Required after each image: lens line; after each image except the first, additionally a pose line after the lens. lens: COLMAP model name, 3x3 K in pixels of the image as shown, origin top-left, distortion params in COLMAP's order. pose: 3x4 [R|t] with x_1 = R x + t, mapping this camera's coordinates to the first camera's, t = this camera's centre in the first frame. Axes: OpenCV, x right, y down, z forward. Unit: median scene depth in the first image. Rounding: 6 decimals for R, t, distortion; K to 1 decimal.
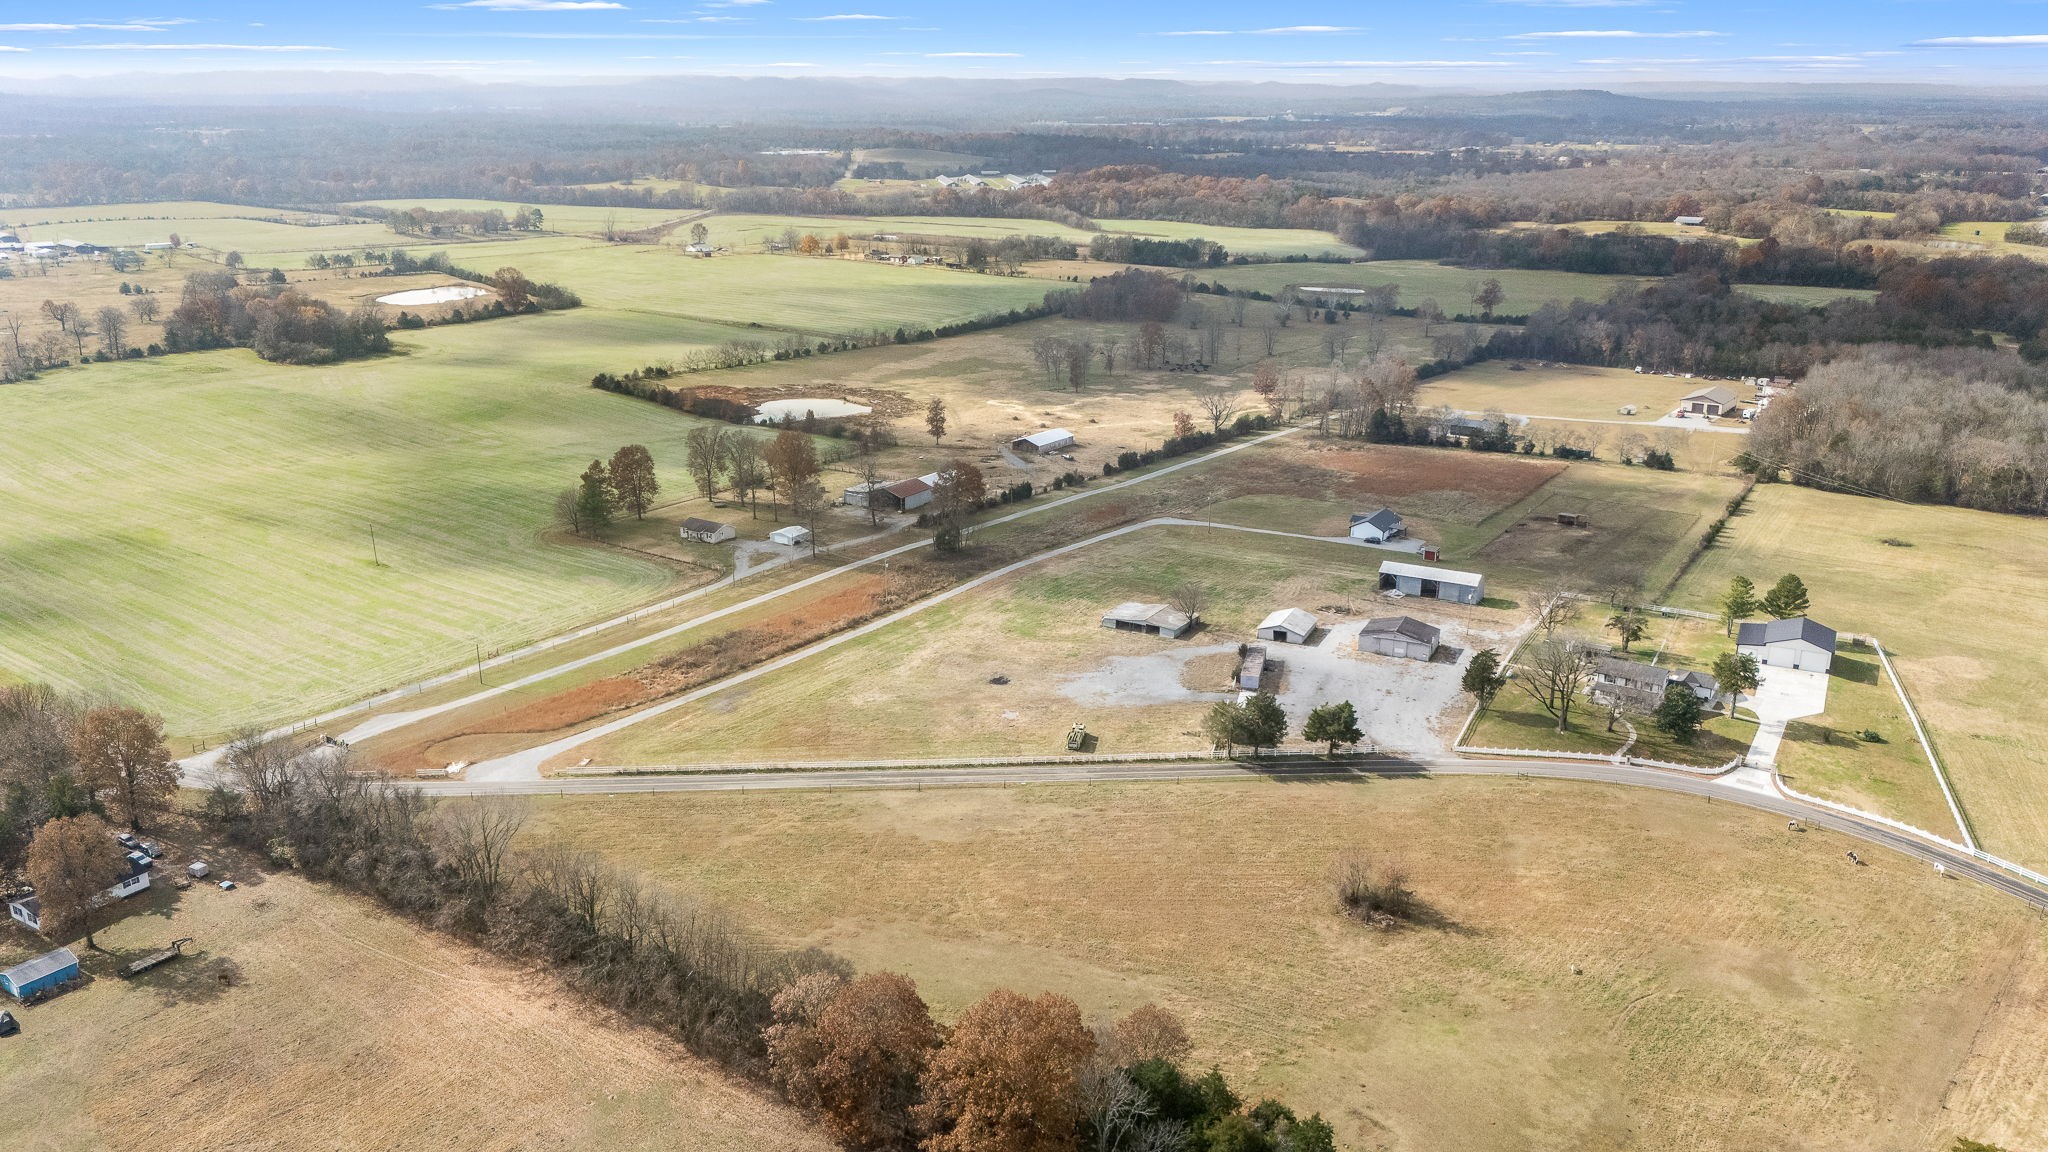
lens RADIAL K [[1535.6, 0, 1014.5], [0, 1535.6, 575.8], [0, 0, 1]] dist [0.072165, -0.071129]
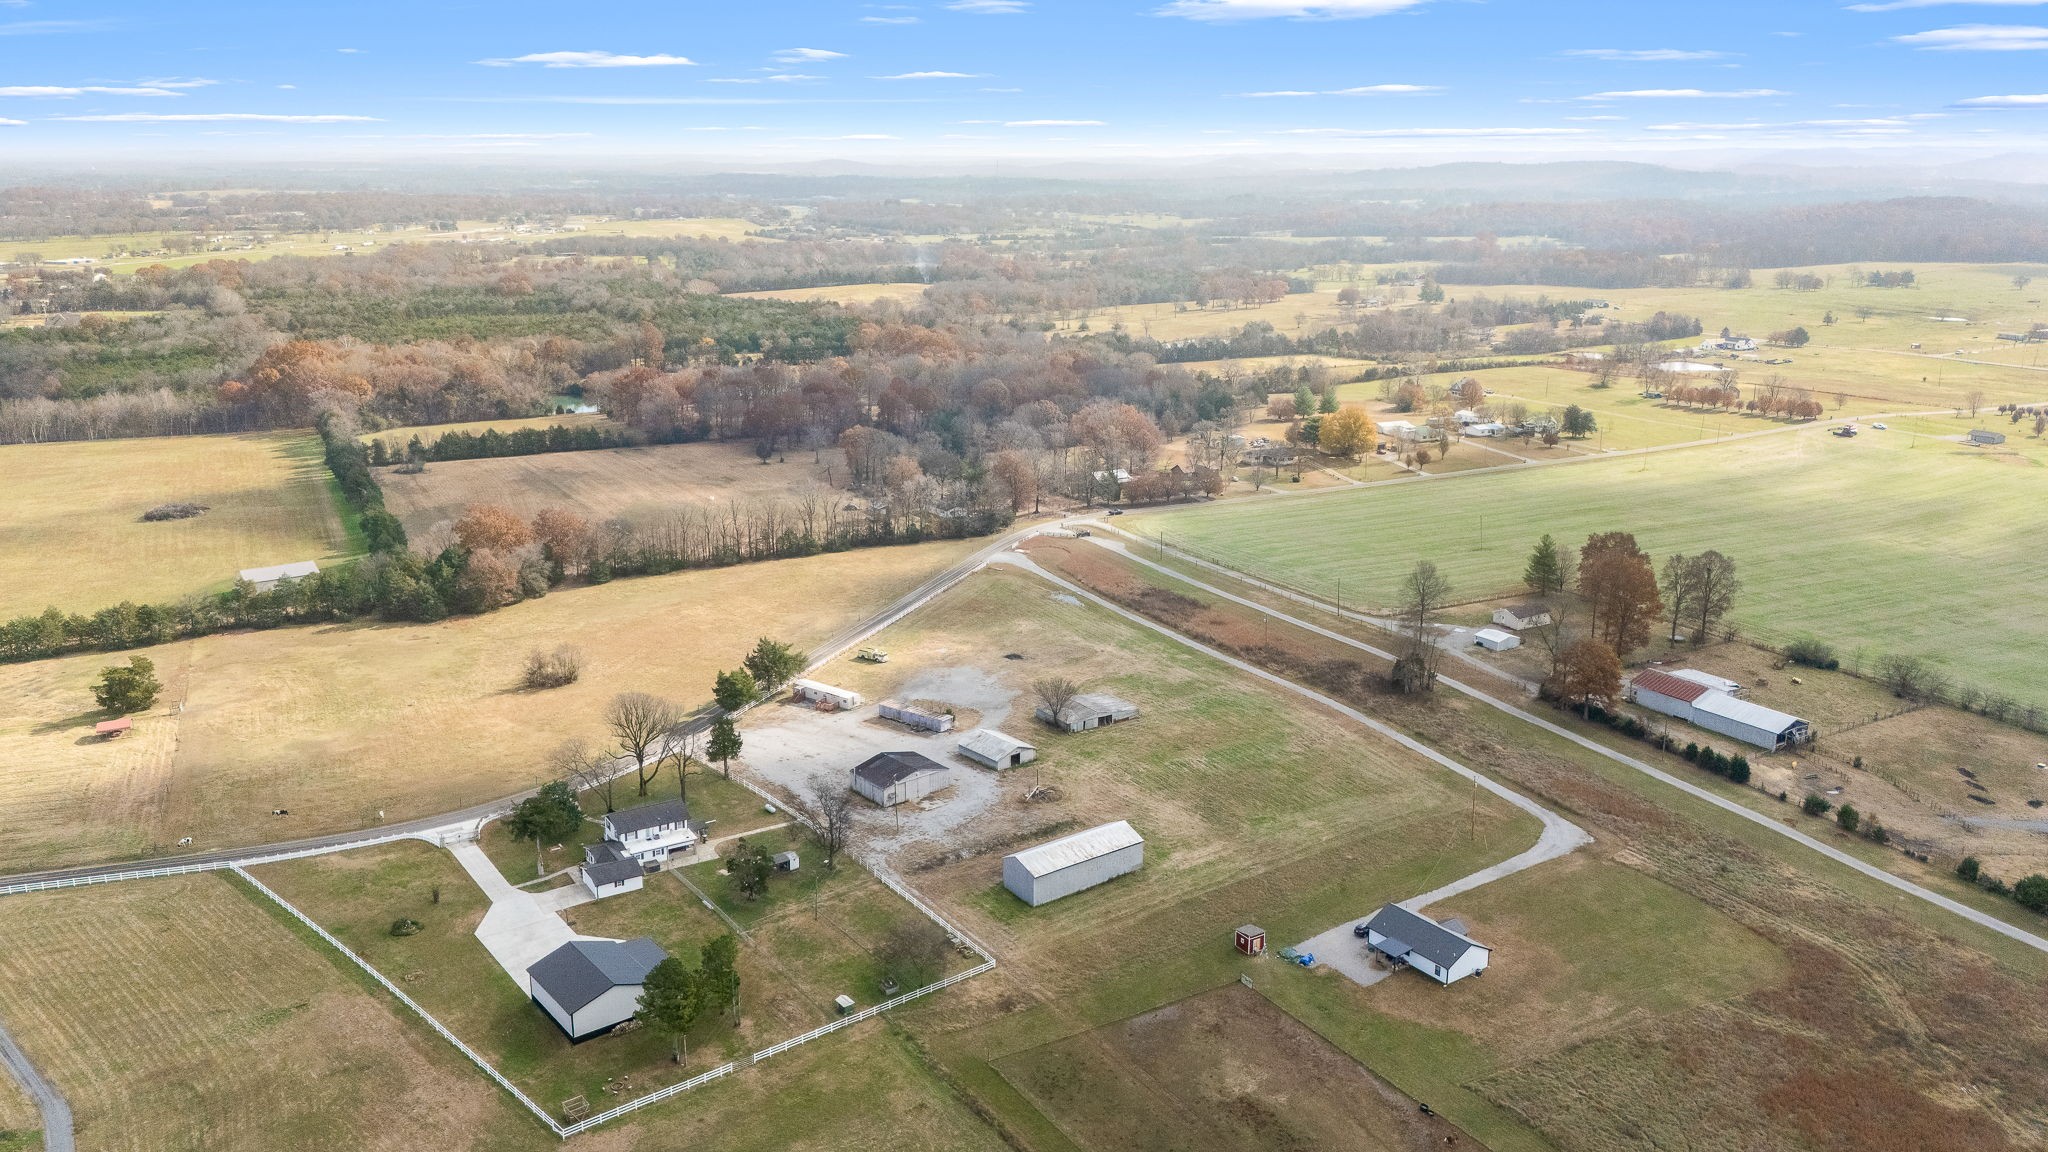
lens RADIAL K [[1535.6, 0, 1022.0], [0, 1535.6, 584.4], [0, 0, 1]] dist [0.072165, -0.071129]
pose [[-0.402293, 0.240018, -0.883488, 0.790064], [-0.282611, 0.885335, 0.369206, -0.323671], [0.870799, 0.398213, -0.288333, 1.043707]]
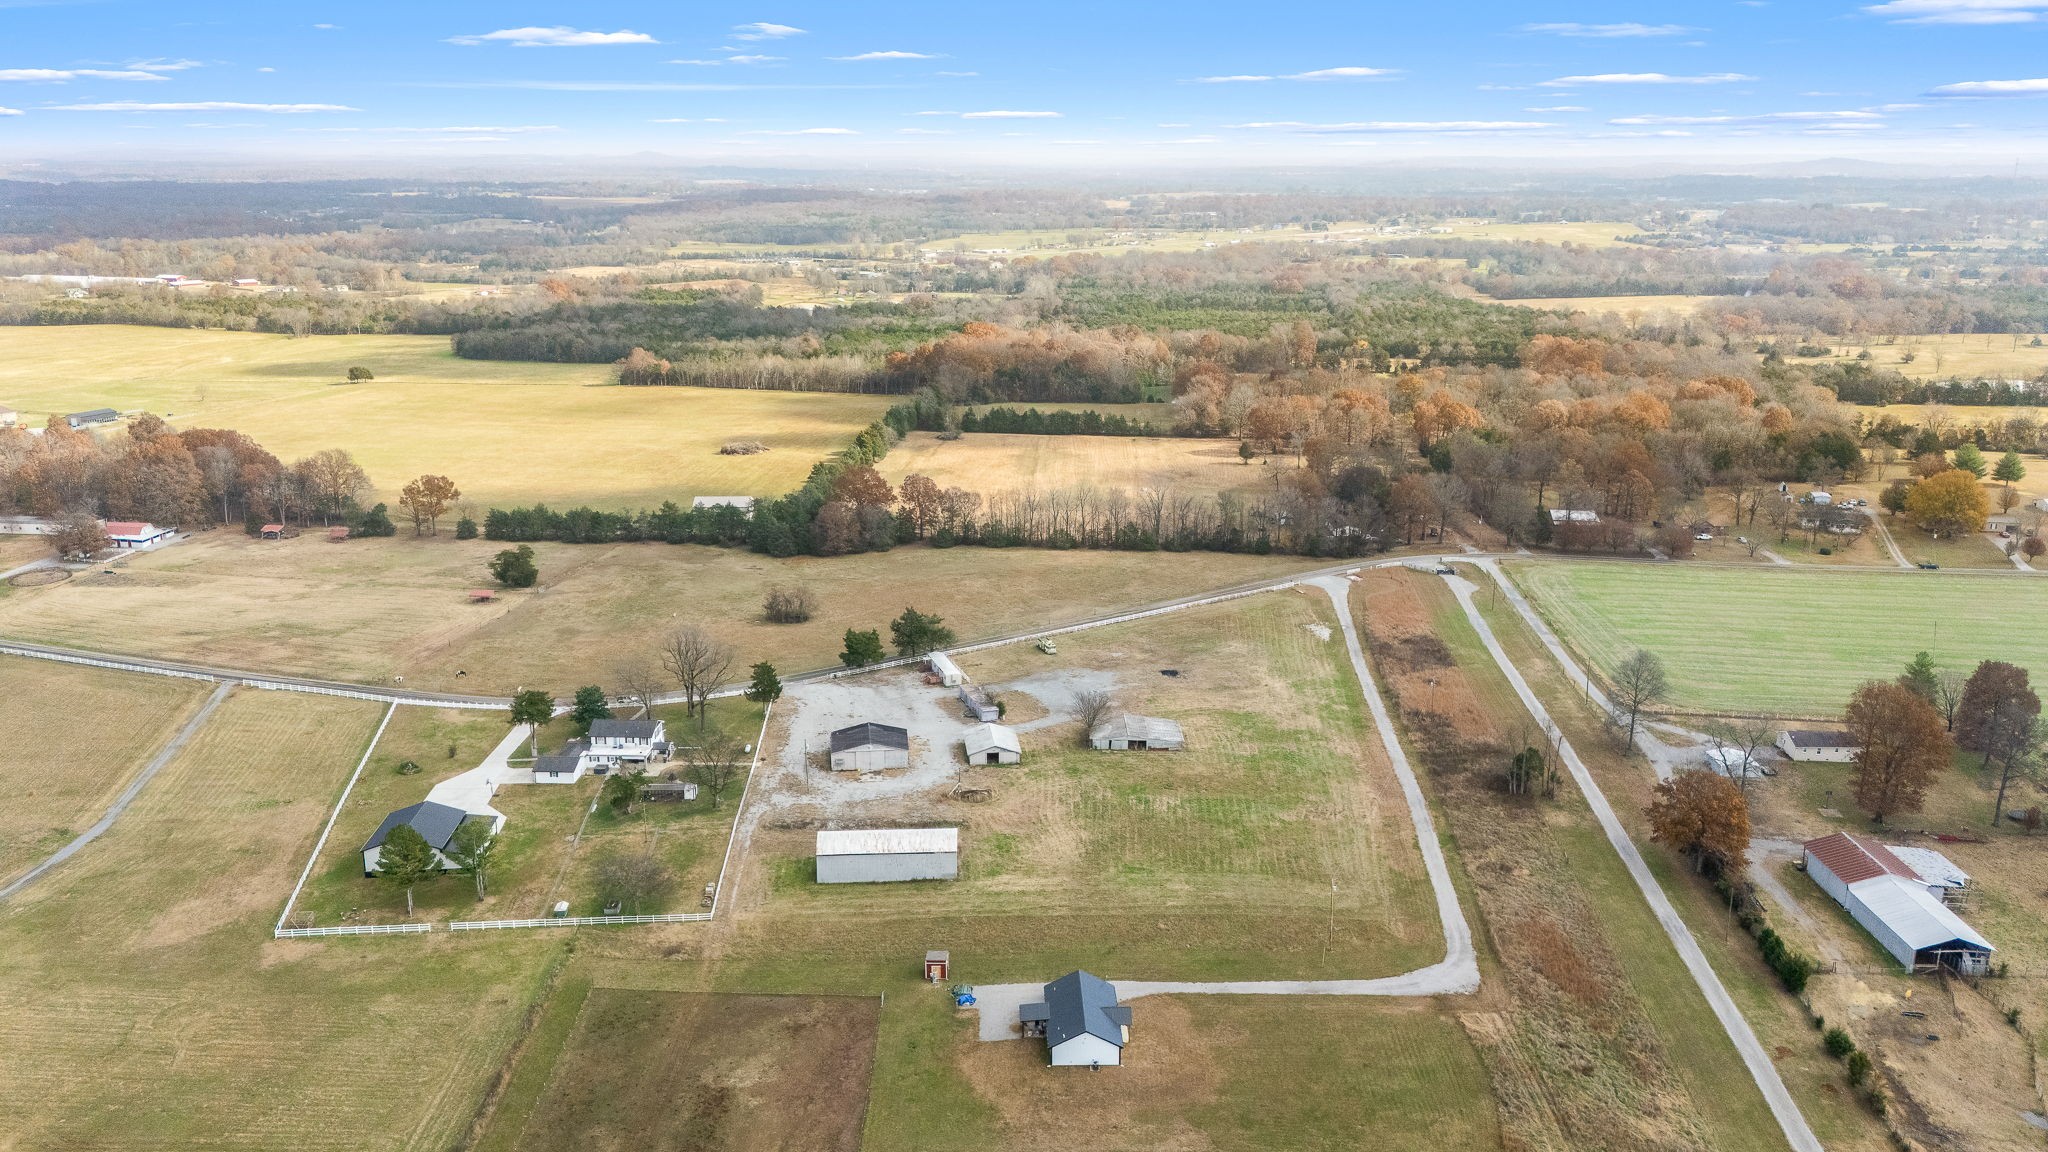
lens RADIAL K [[1535.6, 0, 1019.1], [0, 1535.6, 580.0], [0, 0, 1]] dist [0.072165, -0.071129]
pose [[-0.844954, 0.135987, -0.517263, 0.520249], [-0.168161, 0.850542, 0.498298, -0.420932], [0.507716, 0.508022, -0.695801, 1.340979]]
